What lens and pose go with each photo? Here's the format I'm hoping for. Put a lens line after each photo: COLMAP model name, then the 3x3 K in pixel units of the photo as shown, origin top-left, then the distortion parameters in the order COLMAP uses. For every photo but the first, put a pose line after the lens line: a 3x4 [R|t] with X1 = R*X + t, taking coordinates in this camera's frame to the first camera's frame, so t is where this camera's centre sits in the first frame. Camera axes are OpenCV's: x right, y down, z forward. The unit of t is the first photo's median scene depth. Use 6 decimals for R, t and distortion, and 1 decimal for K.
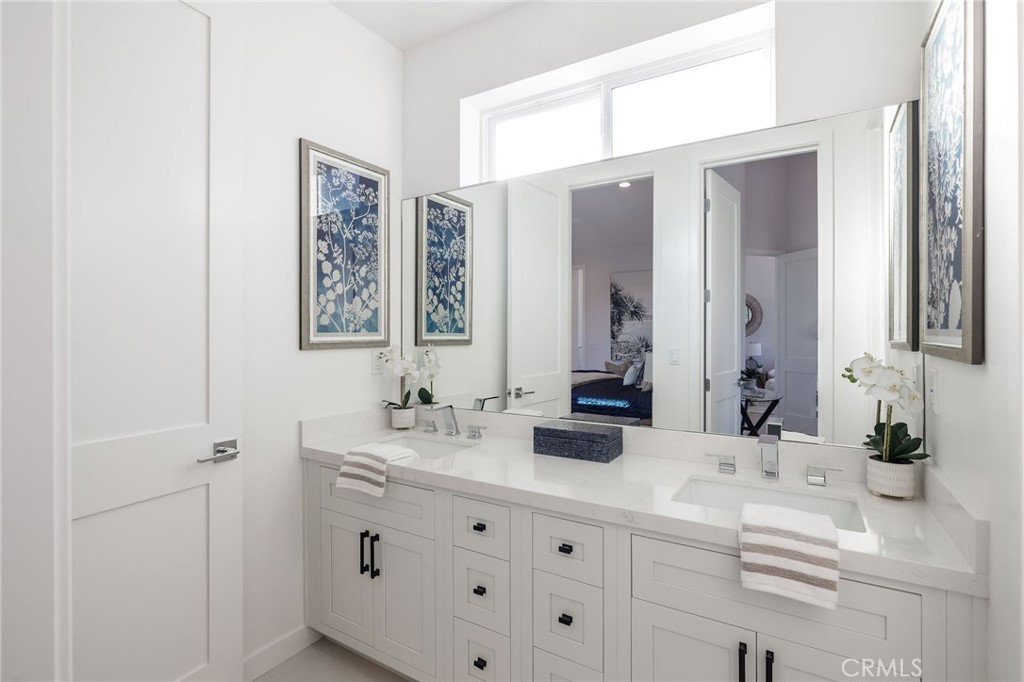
lens RADIAL K [[473.3, 0, 542.3], [0, 473.3, 335.4], [0, 0, 1]] dist [0.001204, 0.000168]
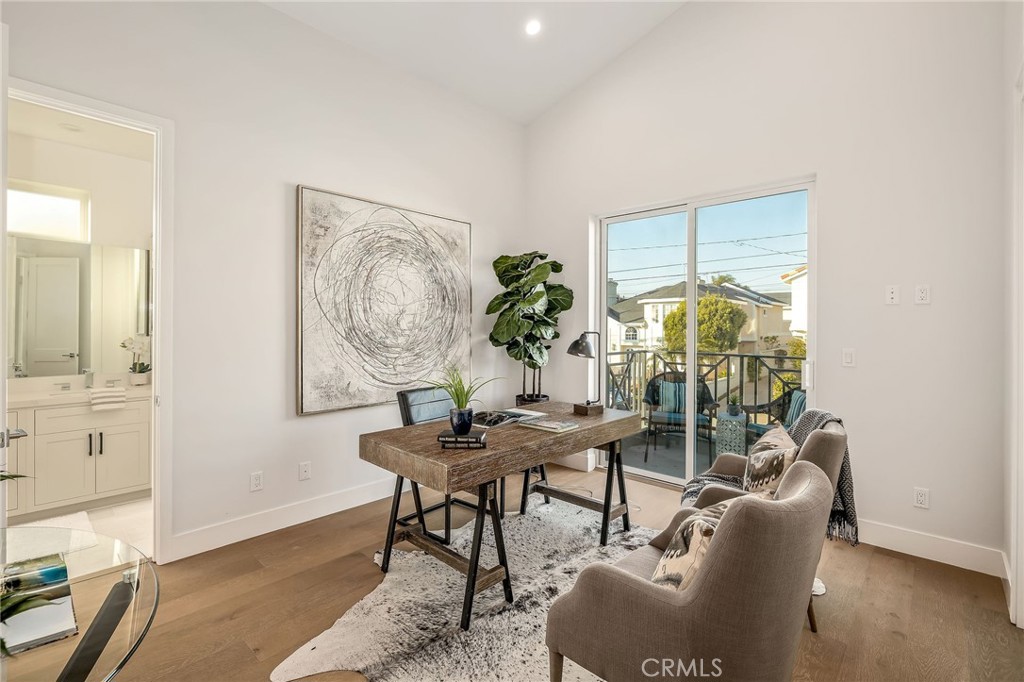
lens RADIAL K [[473.3, 0, 542.3], [0, 473.3, 335.4], [0, 0, 1]] dist [0.001204, 0.000168]
pose [[0.198130, -0.006869, 0.980152, -1.738879], [0.002694, 0.999975, 0.006463, 0.013813], [-0.980172, 0.001360, 0.198144, -2.146171]]
